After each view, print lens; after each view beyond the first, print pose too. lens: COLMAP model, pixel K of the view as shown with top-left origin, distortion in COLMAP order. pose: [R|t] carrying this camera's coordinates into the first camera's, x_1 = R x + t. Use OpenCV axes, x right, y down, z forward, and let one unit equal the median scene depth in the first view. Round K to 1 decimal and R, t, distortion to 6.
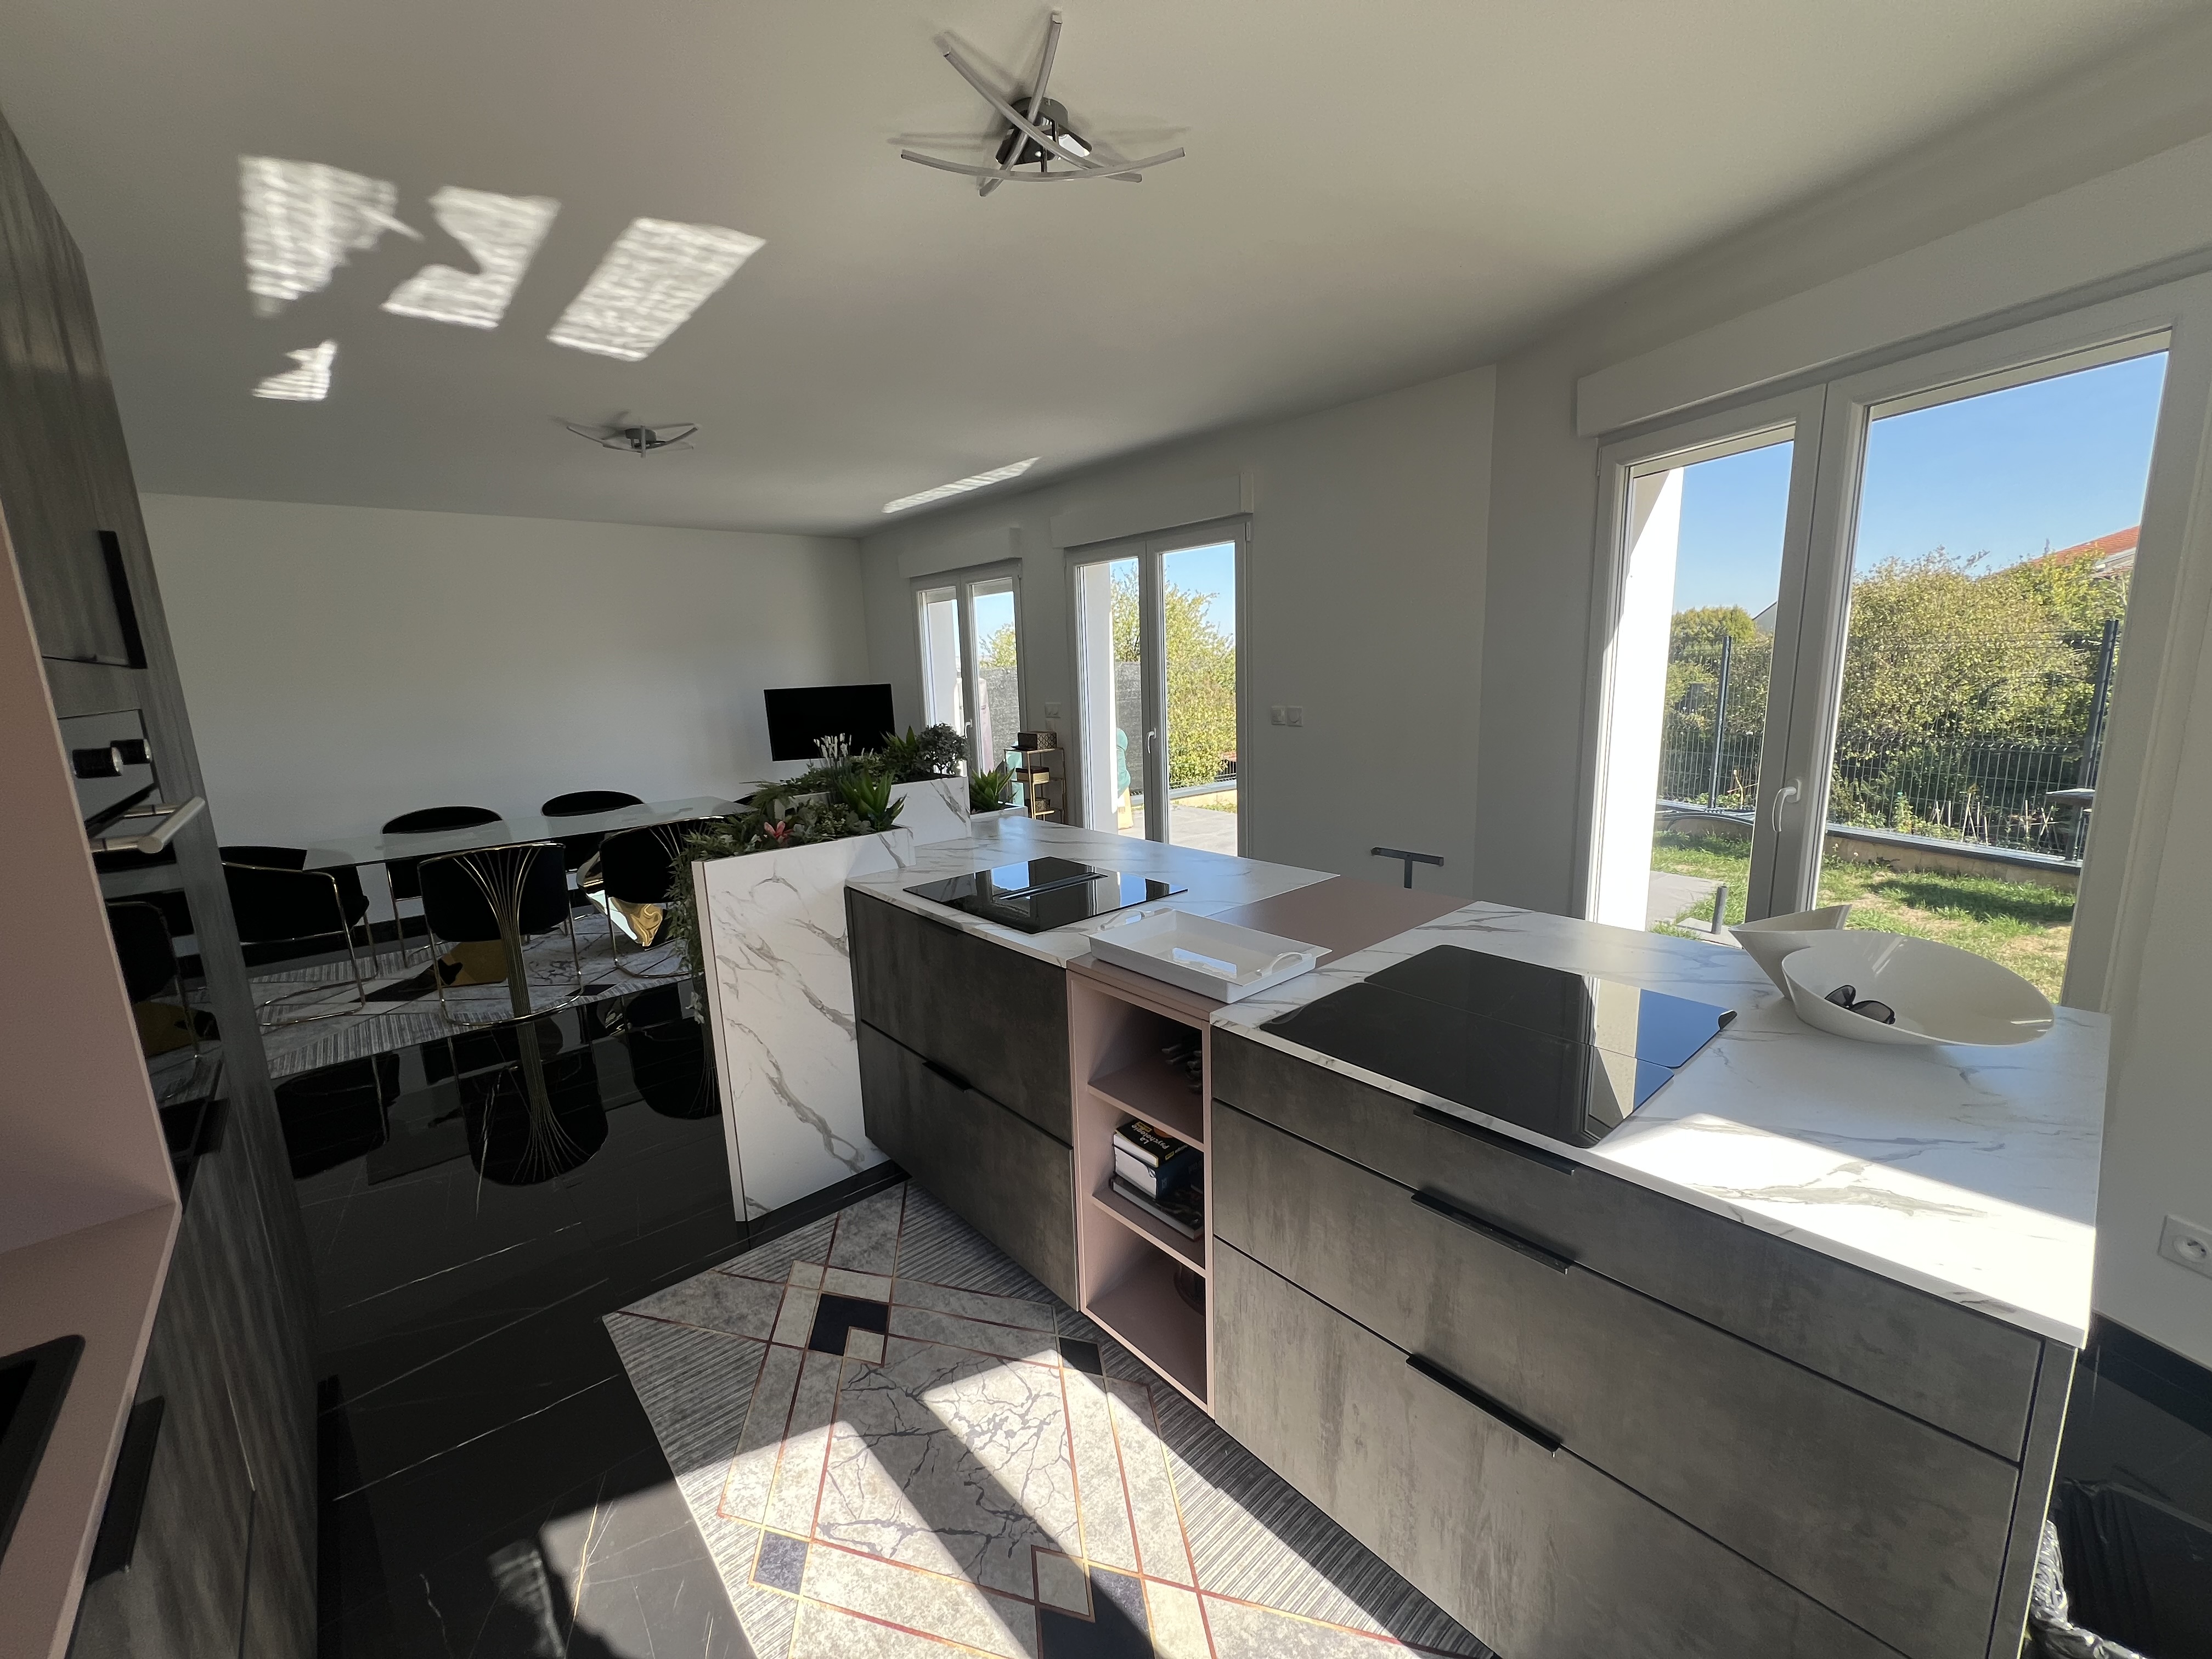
lens RADIAL K [[886.0, 0, 1107.8], [0, 886.0, 831.9], [0, 0, 1]] dist [0.000667, 0.000437]
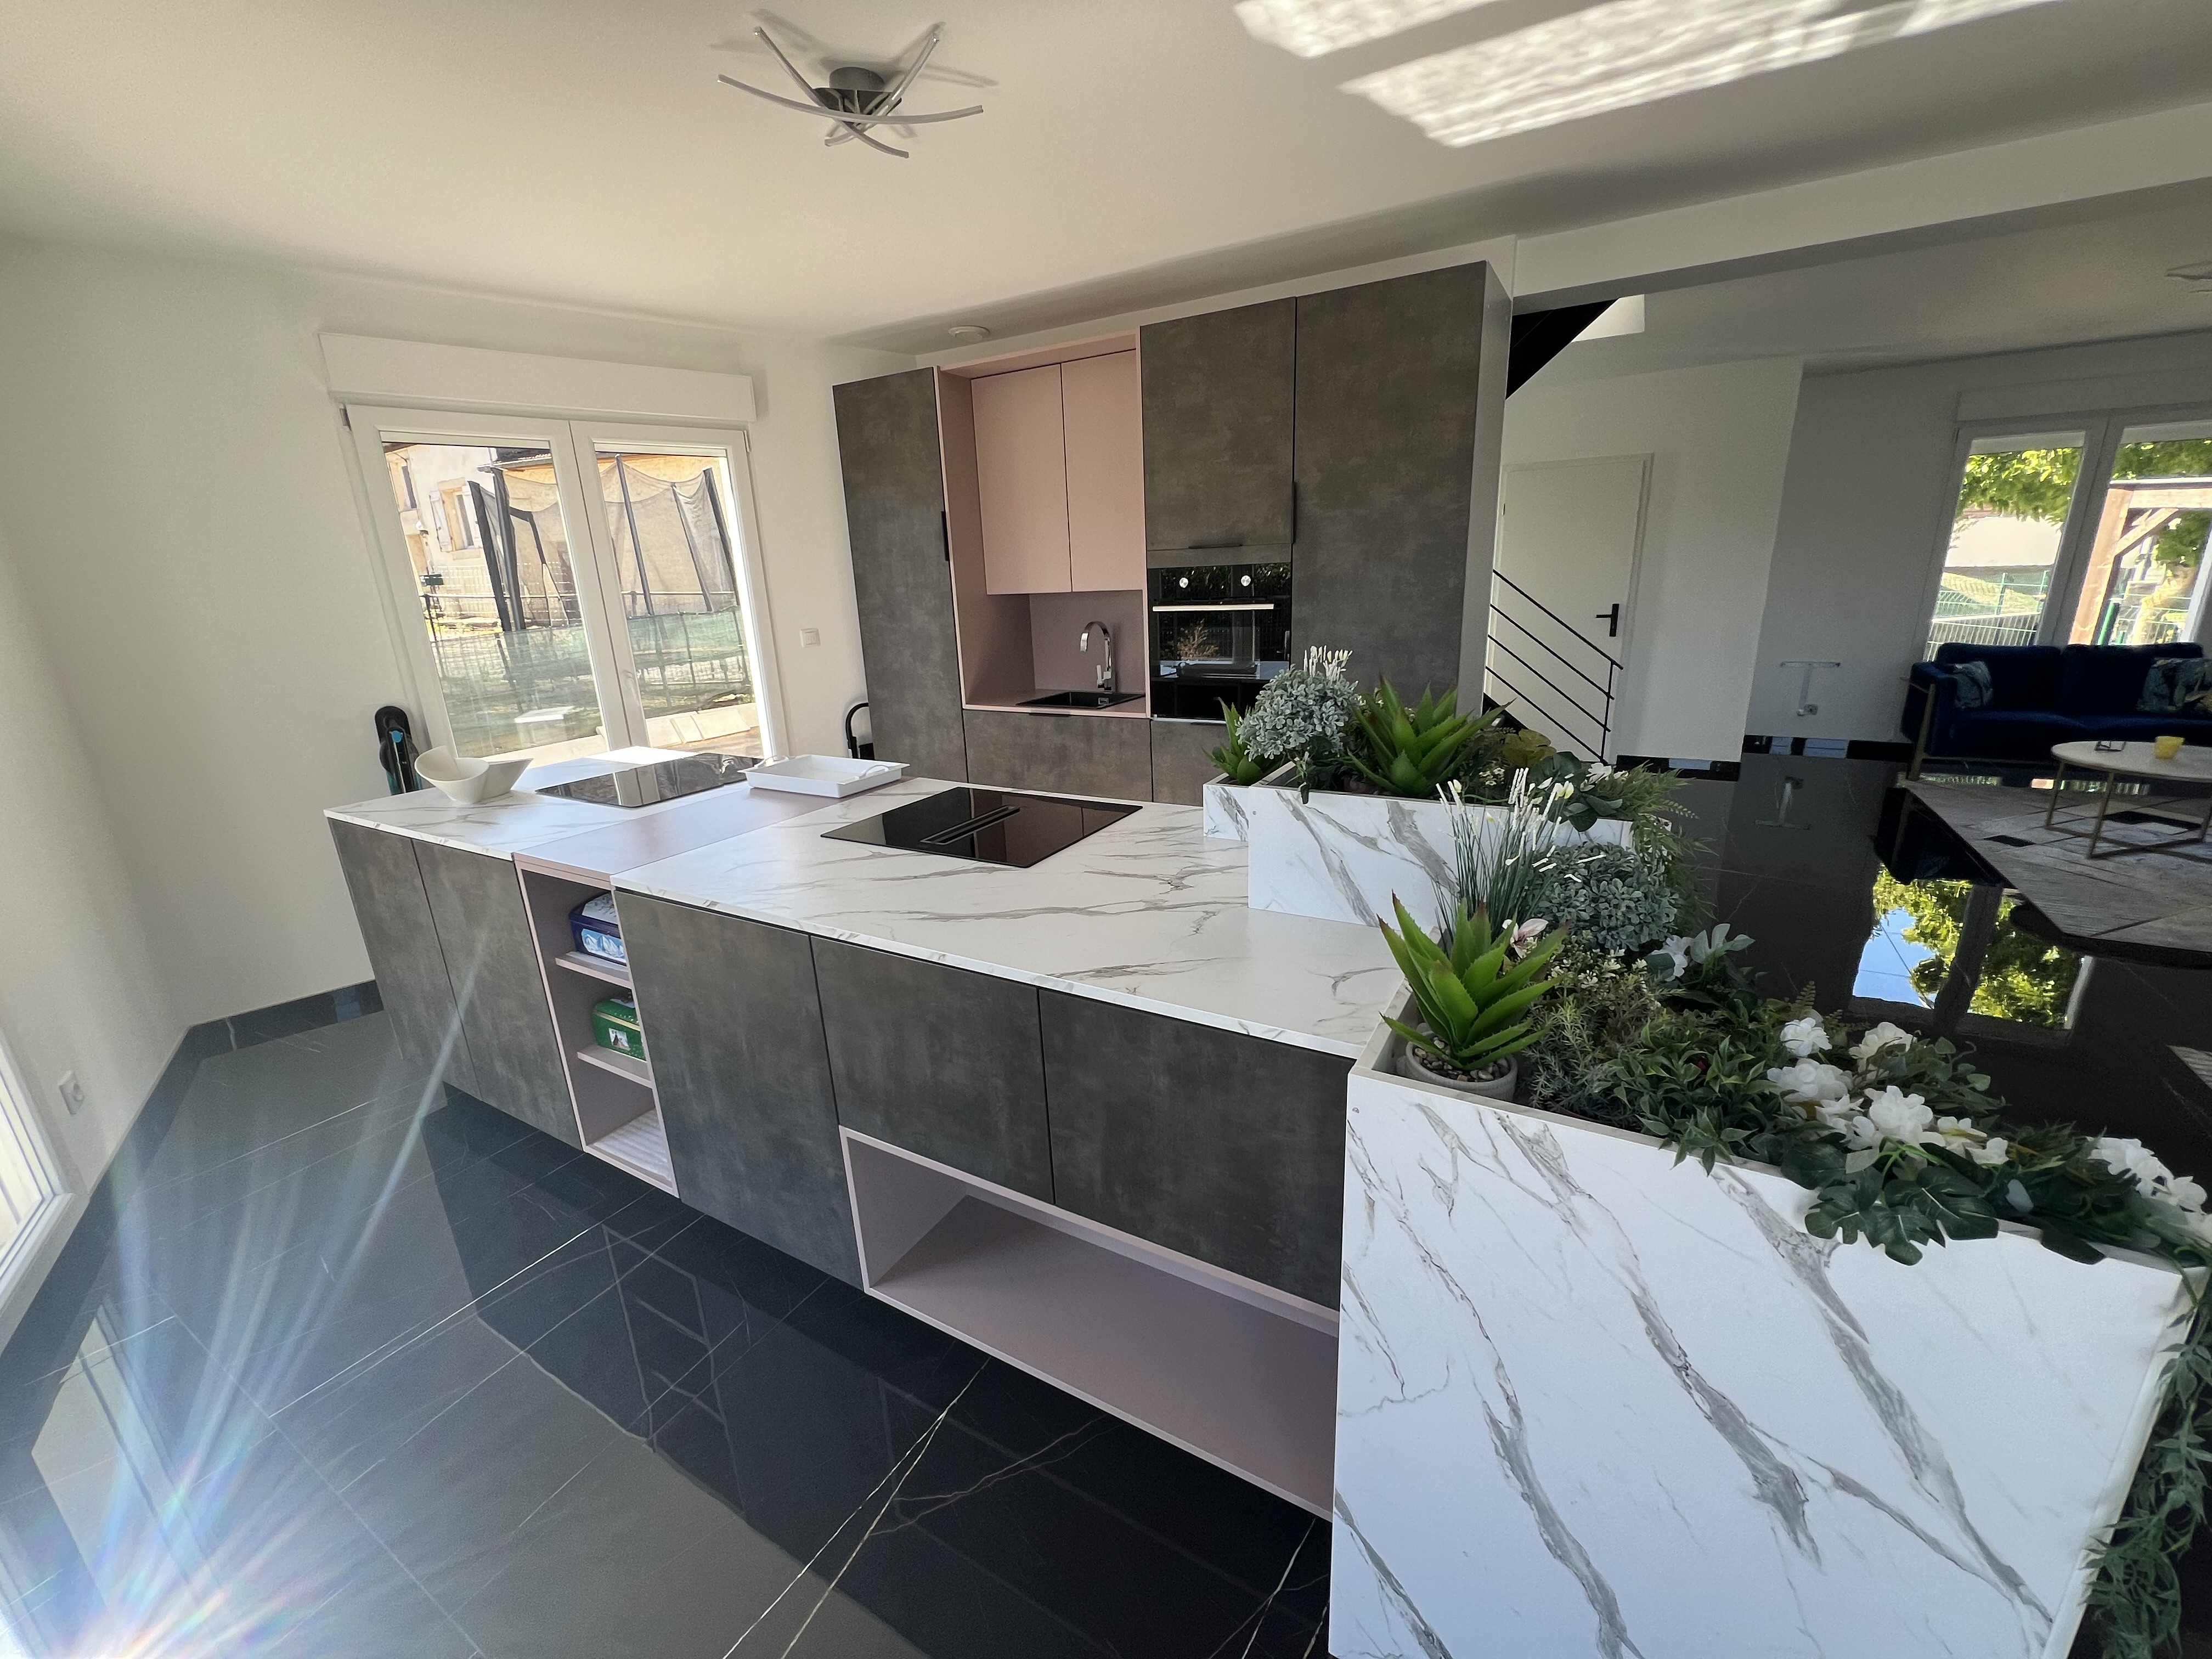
lens RADIAL K [[886.1, 0, 1108.4], [0, 886.1, 831.0], [0, 0, 1]] dist [0.000158, -0.000722]
pose [[-0.943794, 0.160810, -0.288778, 0.063164], [0.010866, 0.888295, 0.459145, -0.292778], [0.330355, 0.430200, -0.840115, 1.555302]]
